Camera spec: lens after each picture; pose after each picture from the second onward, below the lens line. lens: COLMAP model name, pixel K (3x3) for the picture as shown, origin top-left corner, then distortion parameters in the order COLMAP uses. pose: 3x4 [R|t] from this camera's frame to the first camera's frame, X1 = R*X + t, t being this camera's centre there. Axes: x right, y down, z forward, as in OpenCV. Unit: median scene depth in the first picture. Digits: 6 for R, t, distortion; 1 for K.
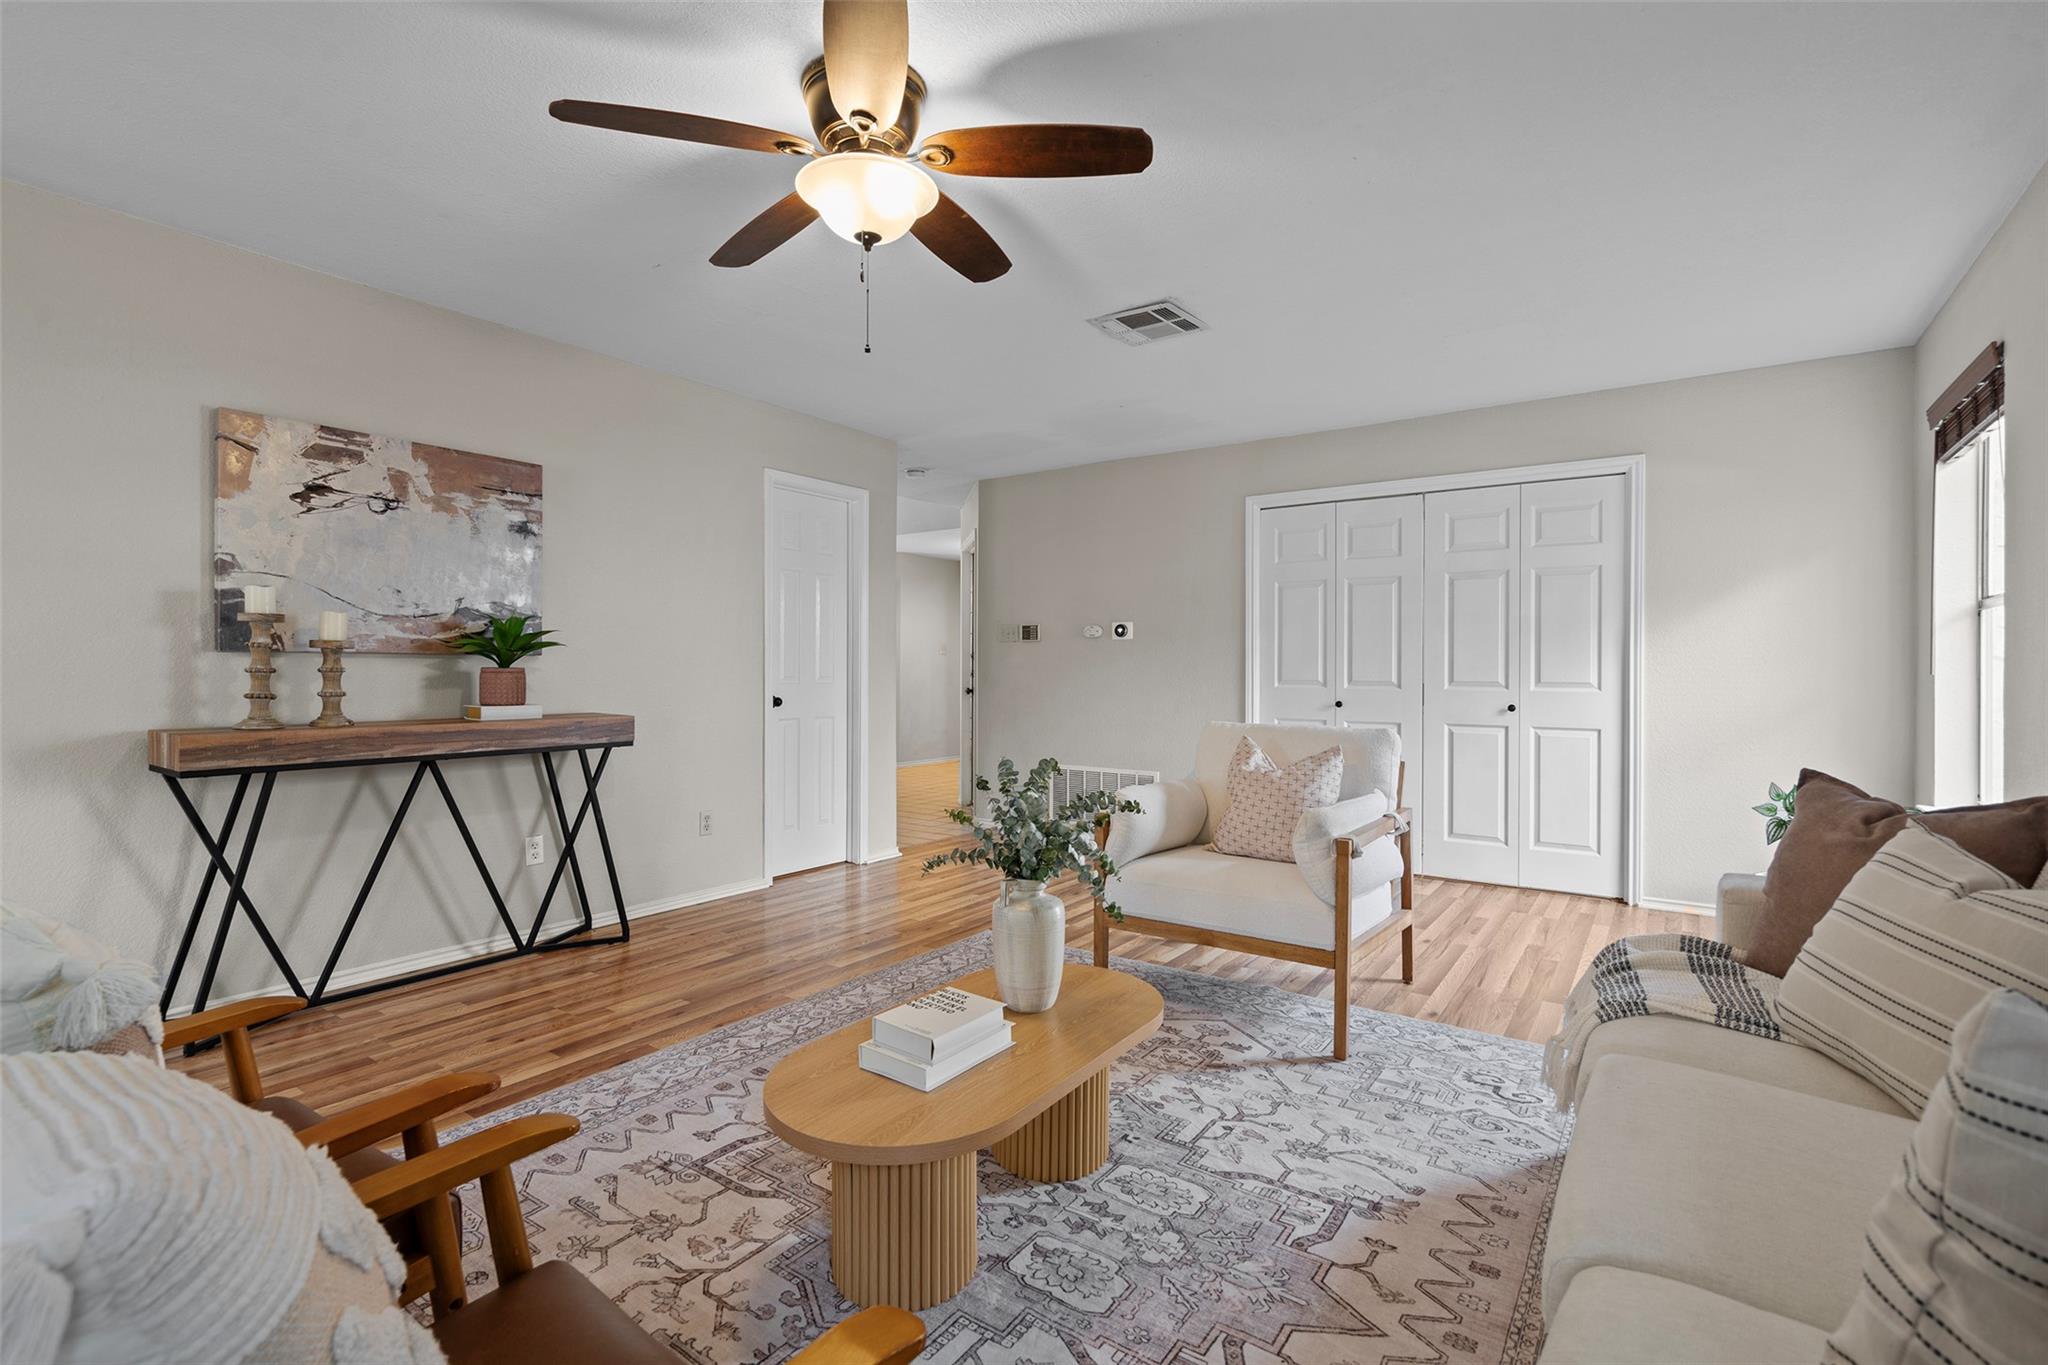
lens RADIAL K [[934.4, 0, 1024.5], [0, 934.4, 674.0], [0, 0, 1]] dist [0.000701, 0.000324]
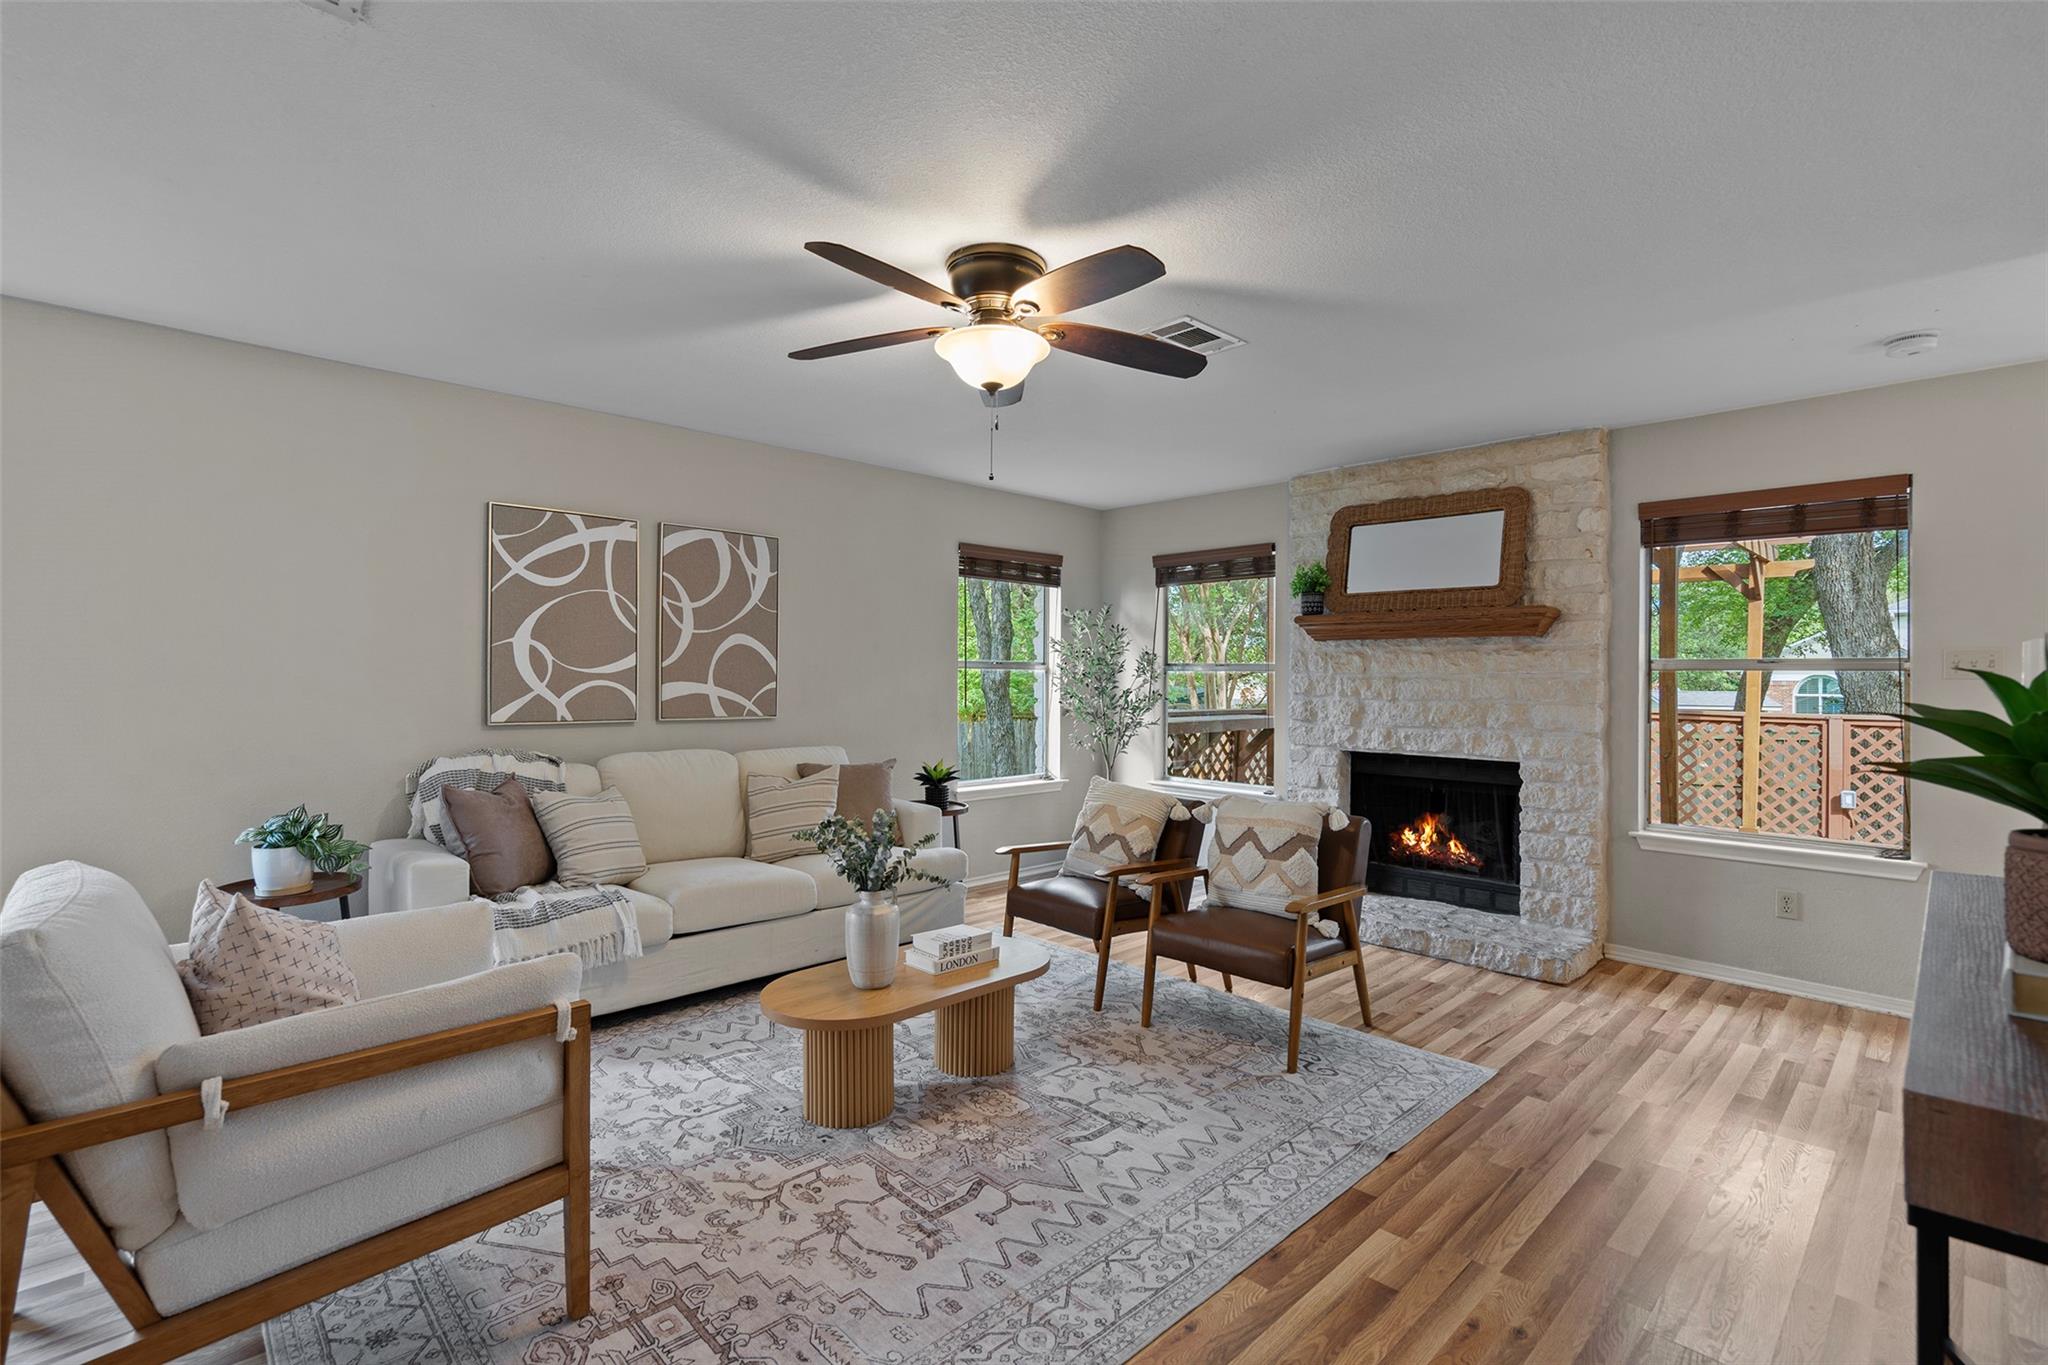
lens RADIAL K [[934.4, 0, 1016.9], [0, 934.4, 668.8], [0, 0, 1]] dist [0.000701, 0.000324]
pose [[-0.980857, -0.005985, 0.194635, -0.332871], [-0.007674, 0.999939, -0.007924, -0.066975], [-0.194576, -0.009266, -0.980844, 1.653120]]
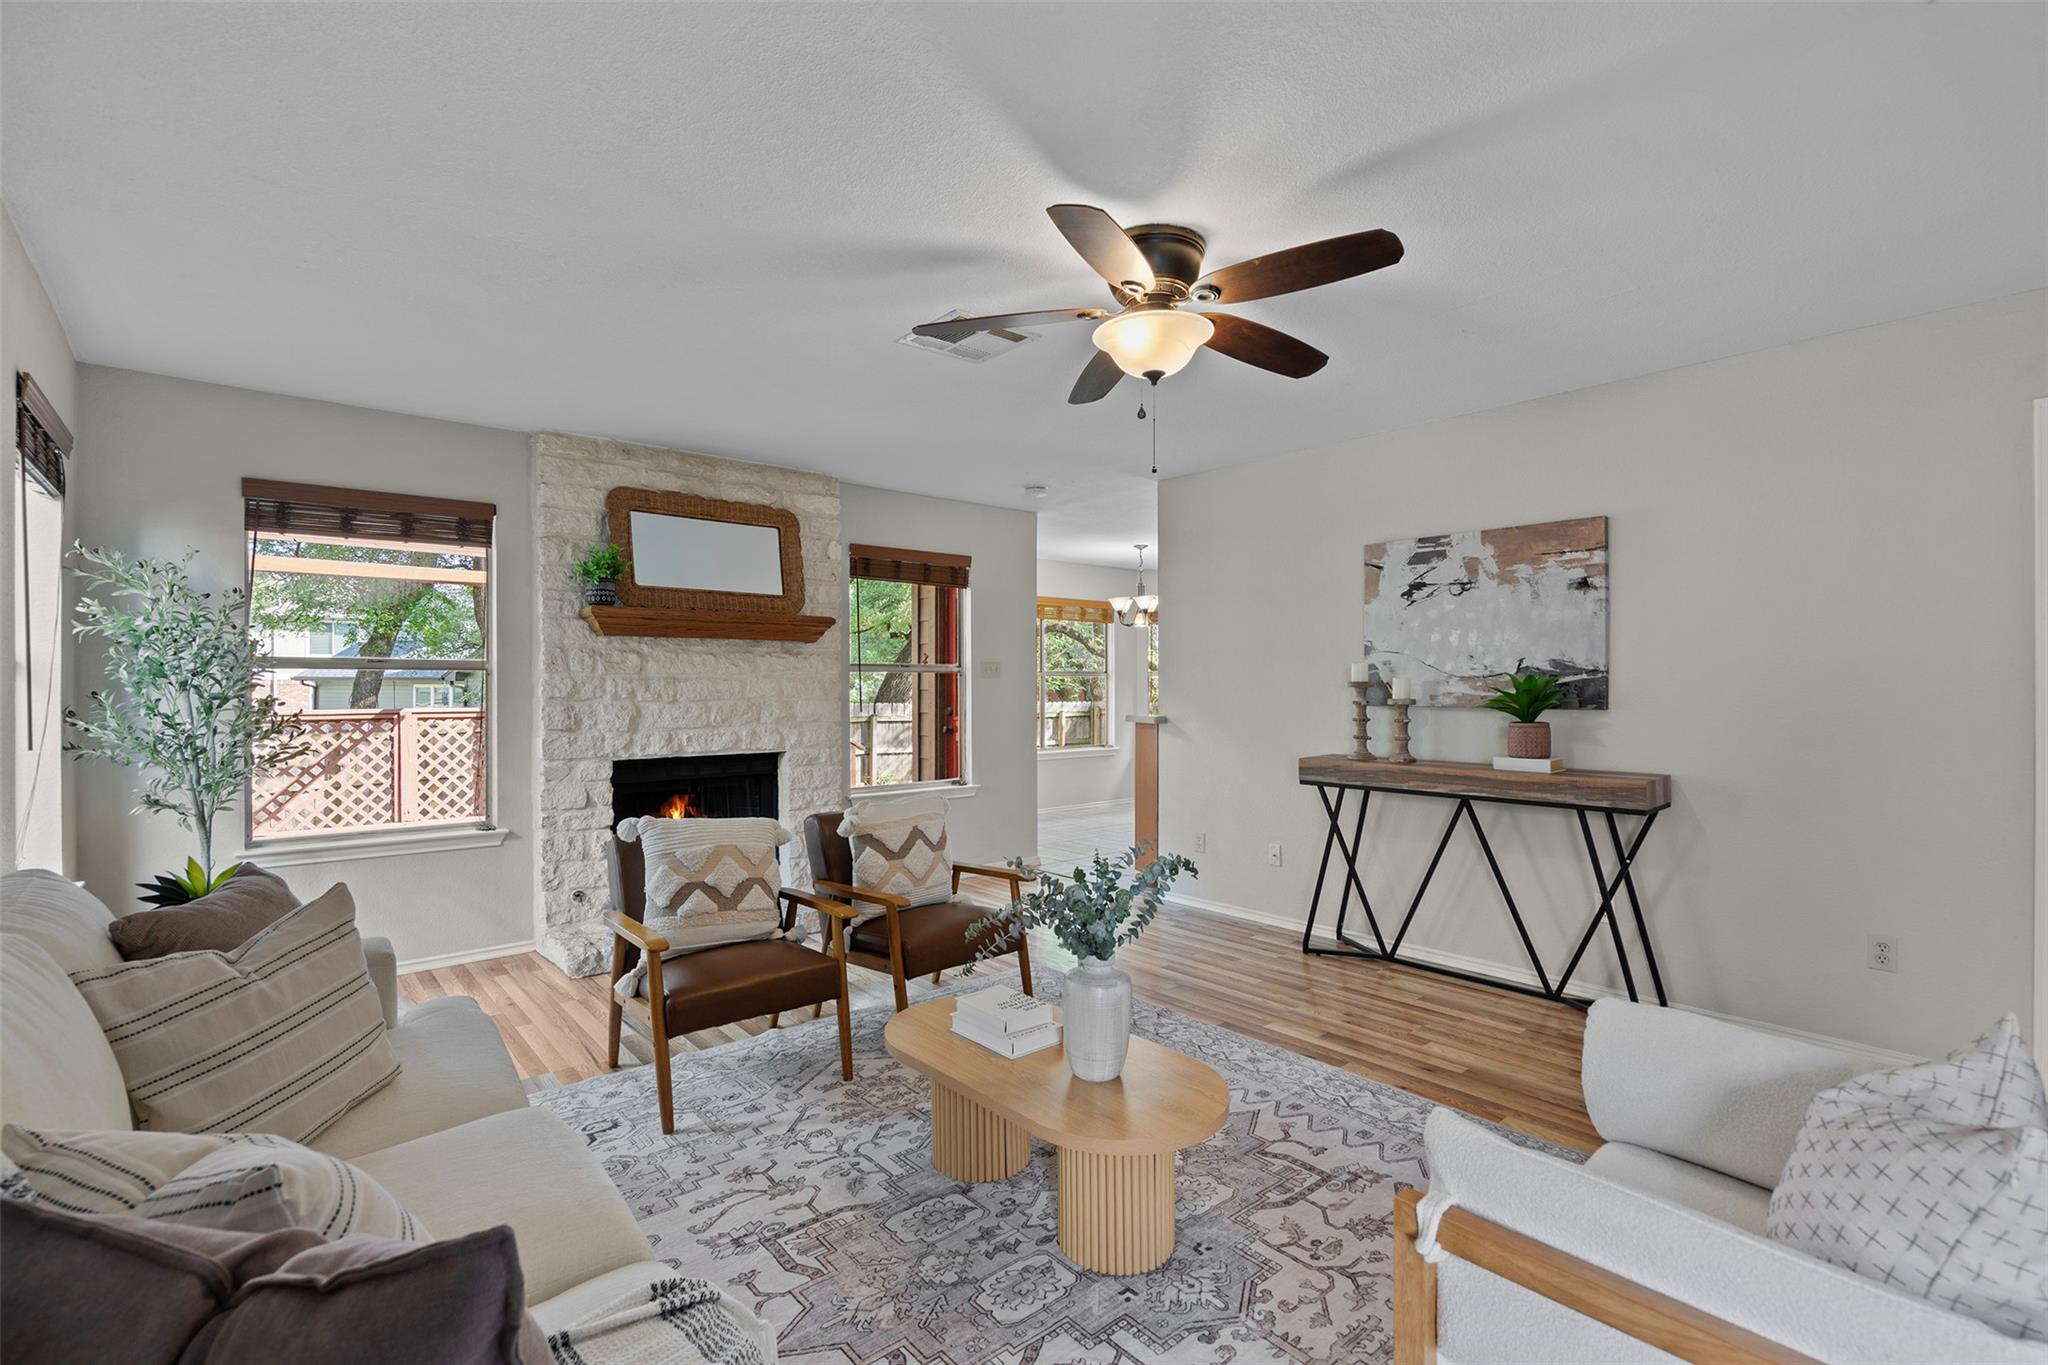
lens RADIAL K [[934.4, 0, 1028.3], [0, 934.4, 682.6], [0, 0, 1]] dist [0.000701, 0.000324]
pose [[-0.246578, 0.001154, -0.969122, 0.755675], [-0.000890, 0.999999, 0.001417, -0.064513], [0.969123, 0.001212, -0.246577, 0.855216]]
